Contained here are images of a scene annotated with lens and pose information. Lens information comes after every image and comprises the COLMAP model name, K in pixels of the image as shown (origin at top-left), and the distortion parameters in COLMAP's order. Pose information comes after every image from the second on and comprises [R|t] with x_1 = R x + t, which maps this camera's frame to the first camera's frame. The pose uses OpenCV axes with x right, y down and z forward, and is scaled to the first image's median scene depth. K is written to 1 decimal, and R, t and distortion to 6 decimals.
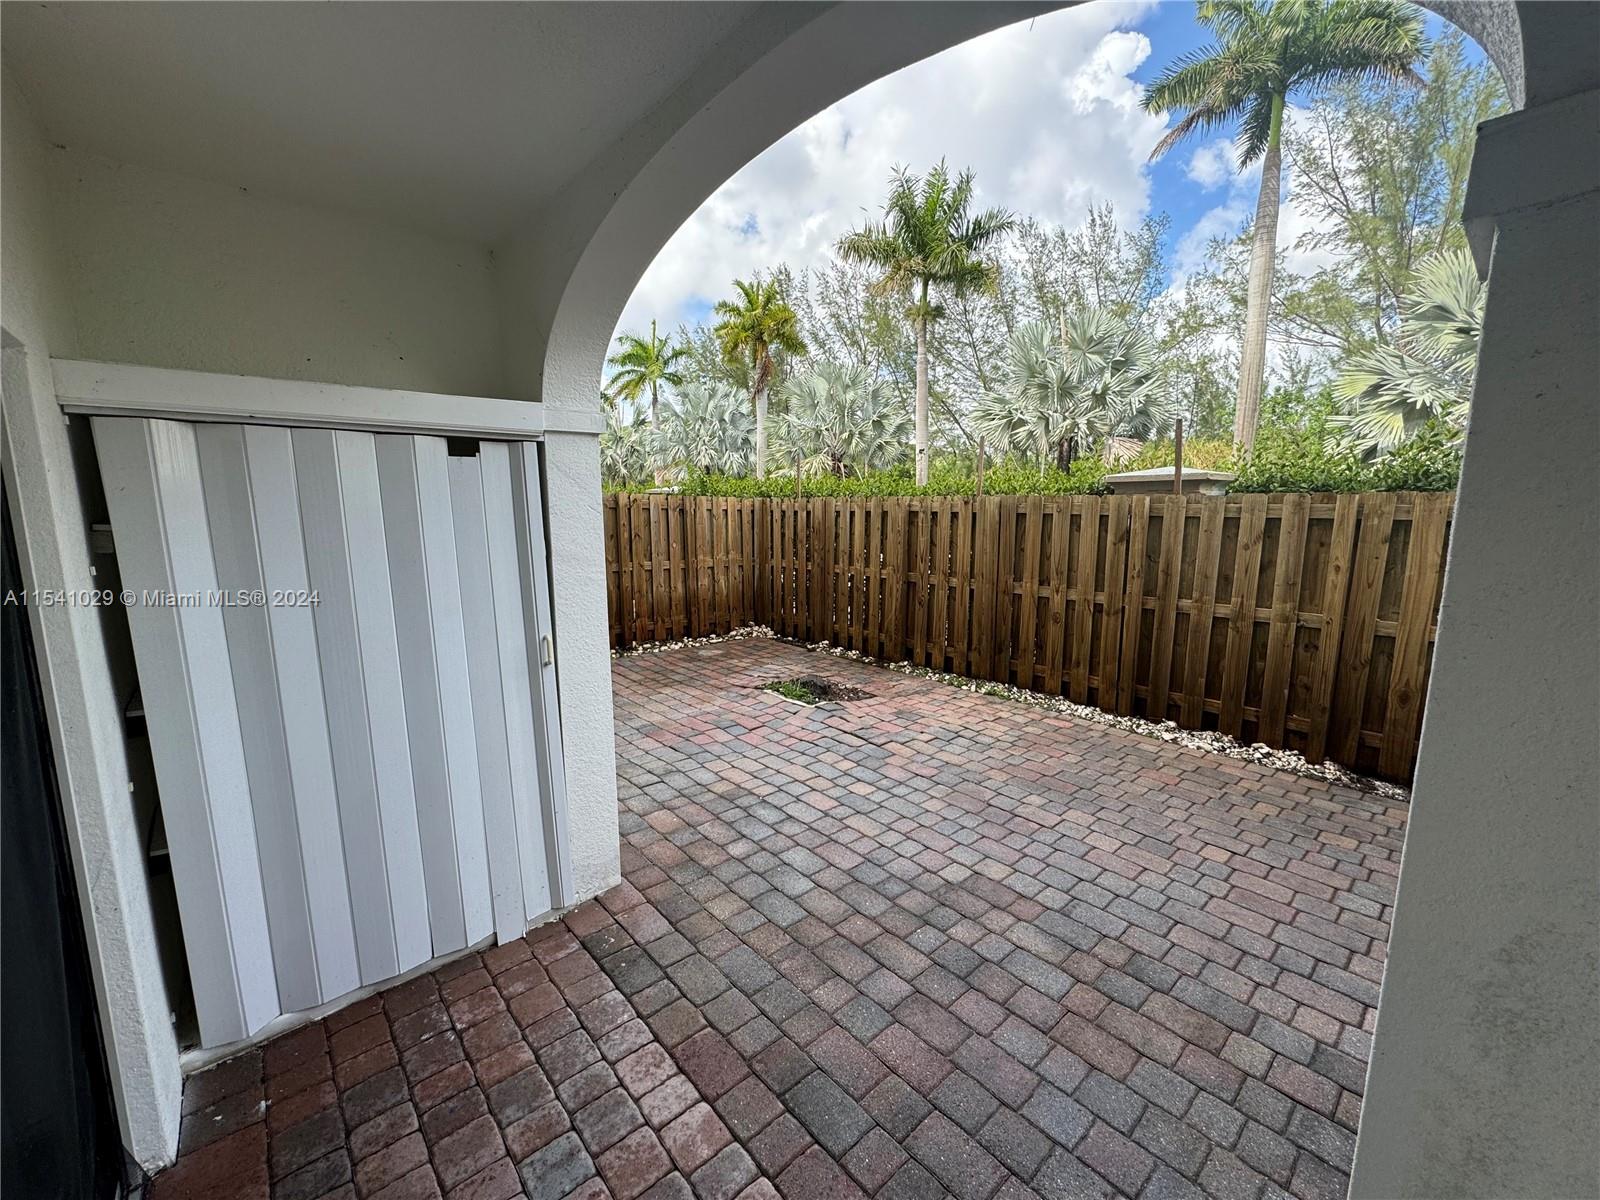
lens RADIAL K [[636.5, 0, 800.0], [0, 636.5, 600.0], [0, 0, 1]] dist [-0.002769, -0.000222]
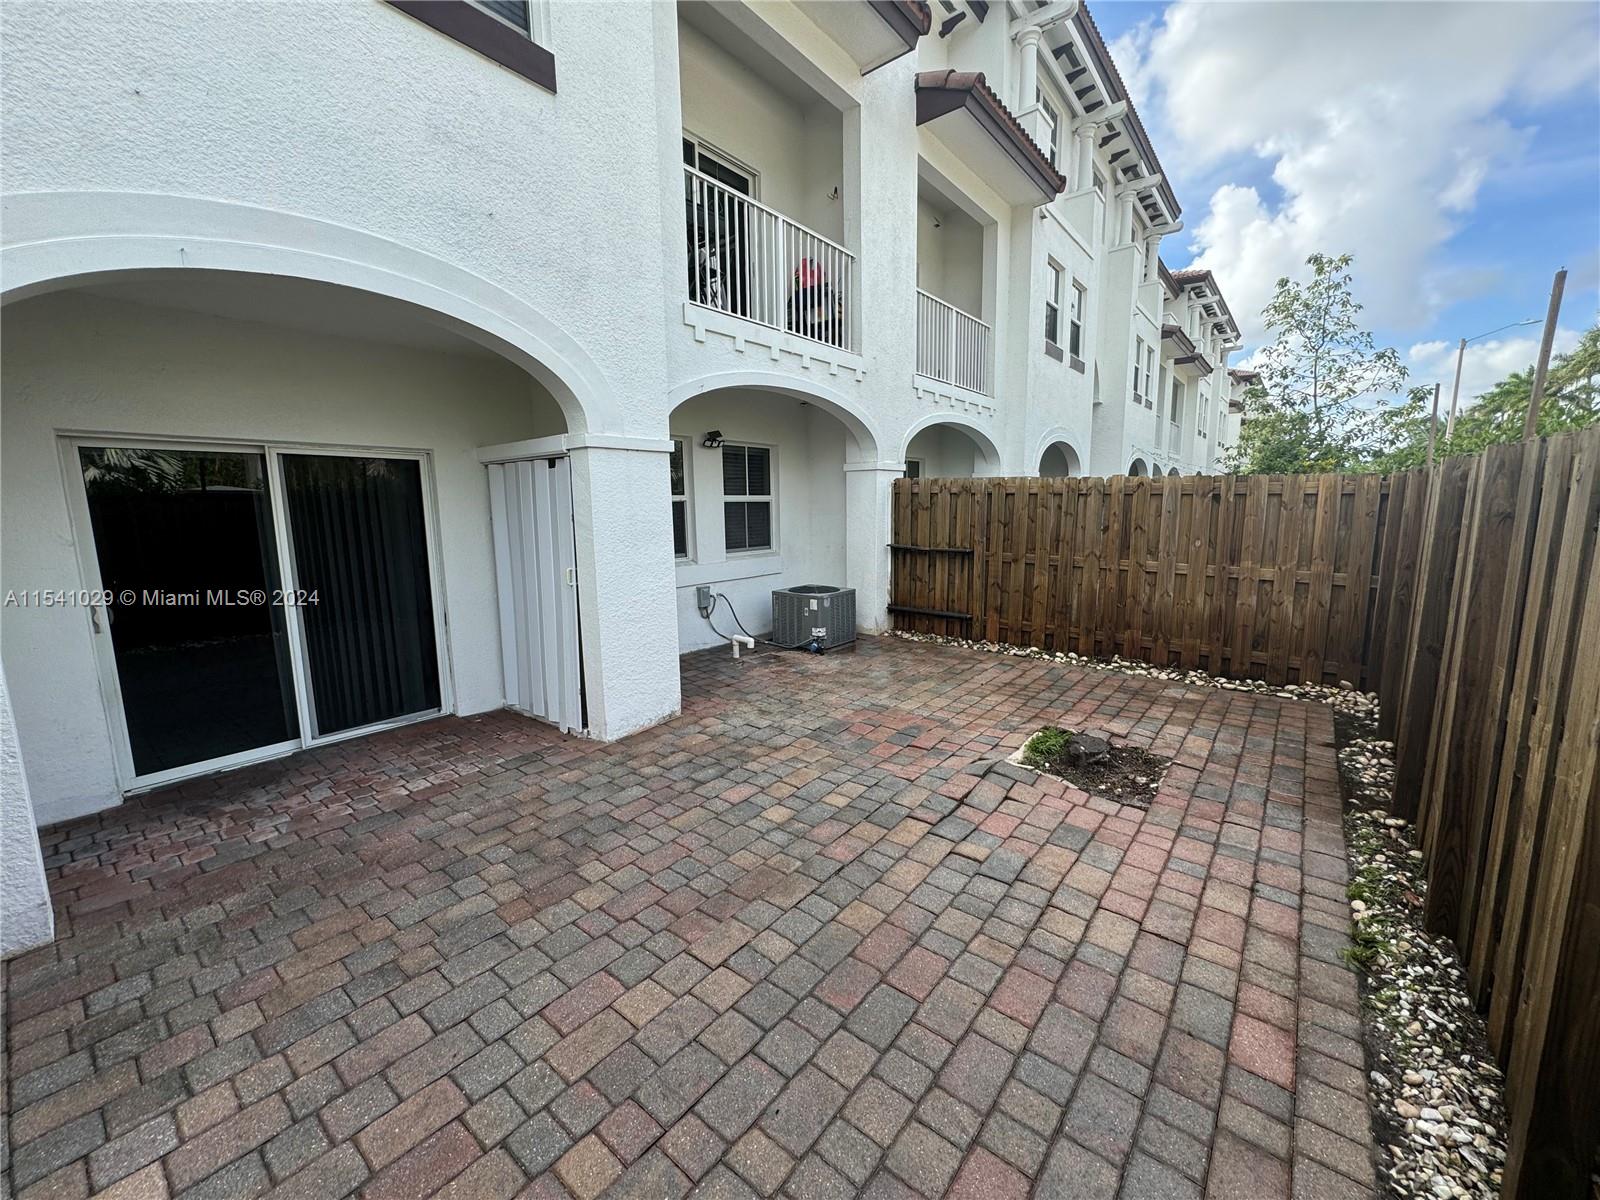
lens RADIAL K [[636.5, 0, 800.0], [0, 636.5, 600.0], [0, 0, 1]] dist [-0.002769, -0.000222]
pose [[0.167813, 0.144559, -0.975162, 0.726793], [-0.134188, 0.983333, 0.122679, -0.080380], [0.976644, 0.110268, 0.184414, 0.672771]]
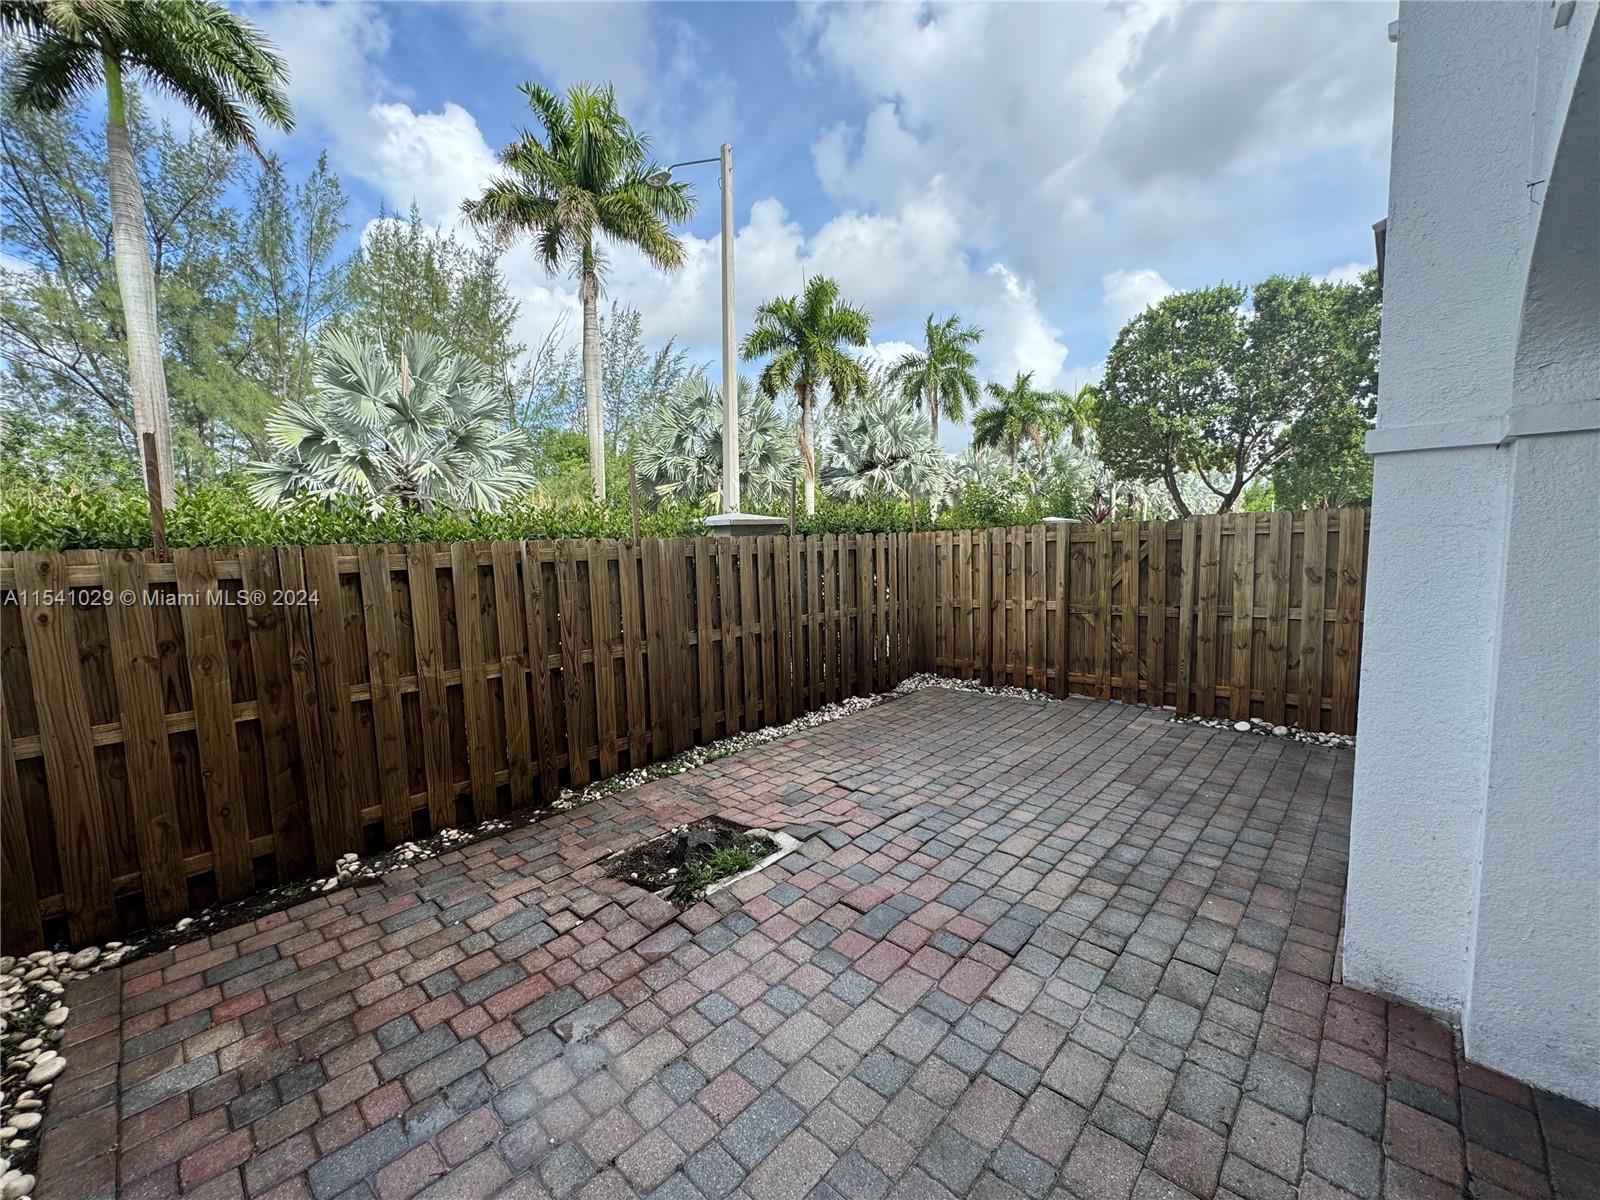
lens RADIAL K [[636.5, 0, 800.0], [0, 636.5, 600.0], [0, 0, 1]] dist [-0.002769, -0.000222]
pose [[-0.087659, -0.095423, 0.991570, -0.683689], [0.176261, 0.978209, 0.109720, -0.174804], [-0.980433, 0.184393, -0.068929, 1.089303]]
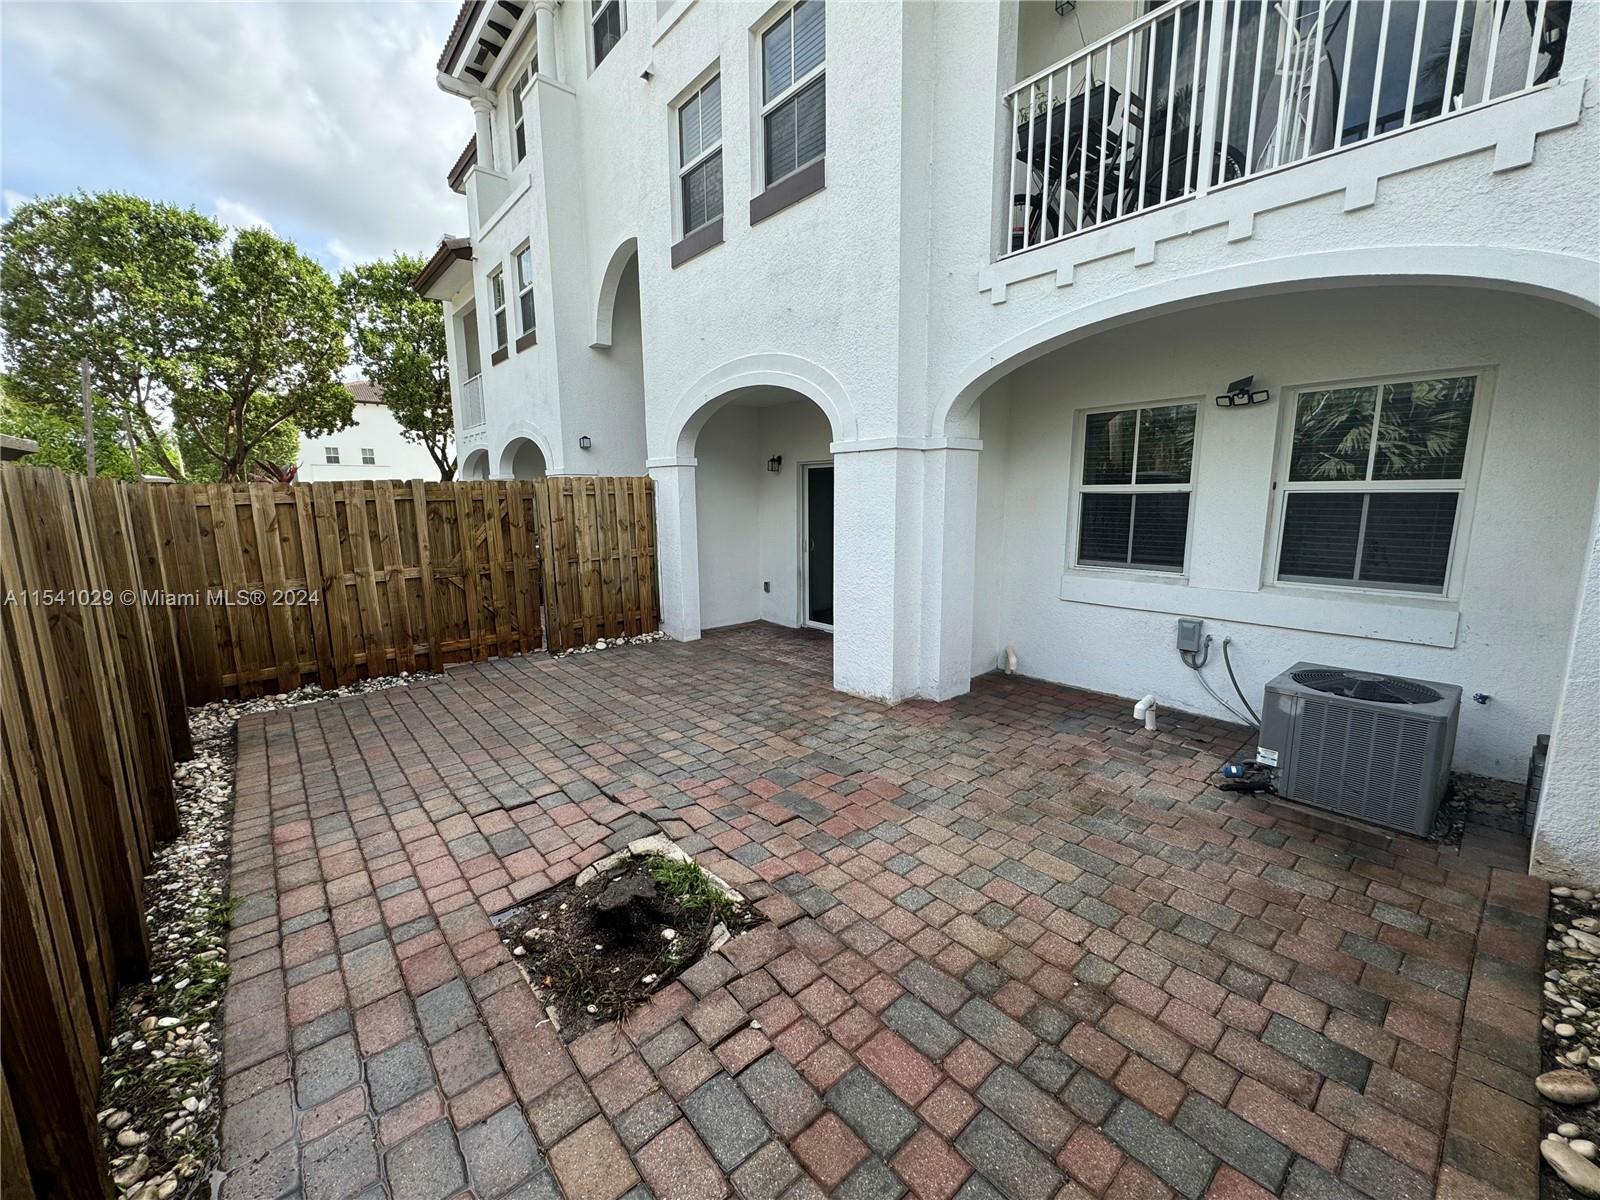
lens RADIAL K [[636.5, 0, 800.0], [0, 636.5, 600.0], [0, 0, 1]] dist [-0.002769, -0.000222]
pose [[-0.999808, 0.005605, 0.018755, -0.129426], [0.011171, 0.950155, 0.311576, -0.237445], [-0.016074, 0.311726, -0.950036, 1.620145]]
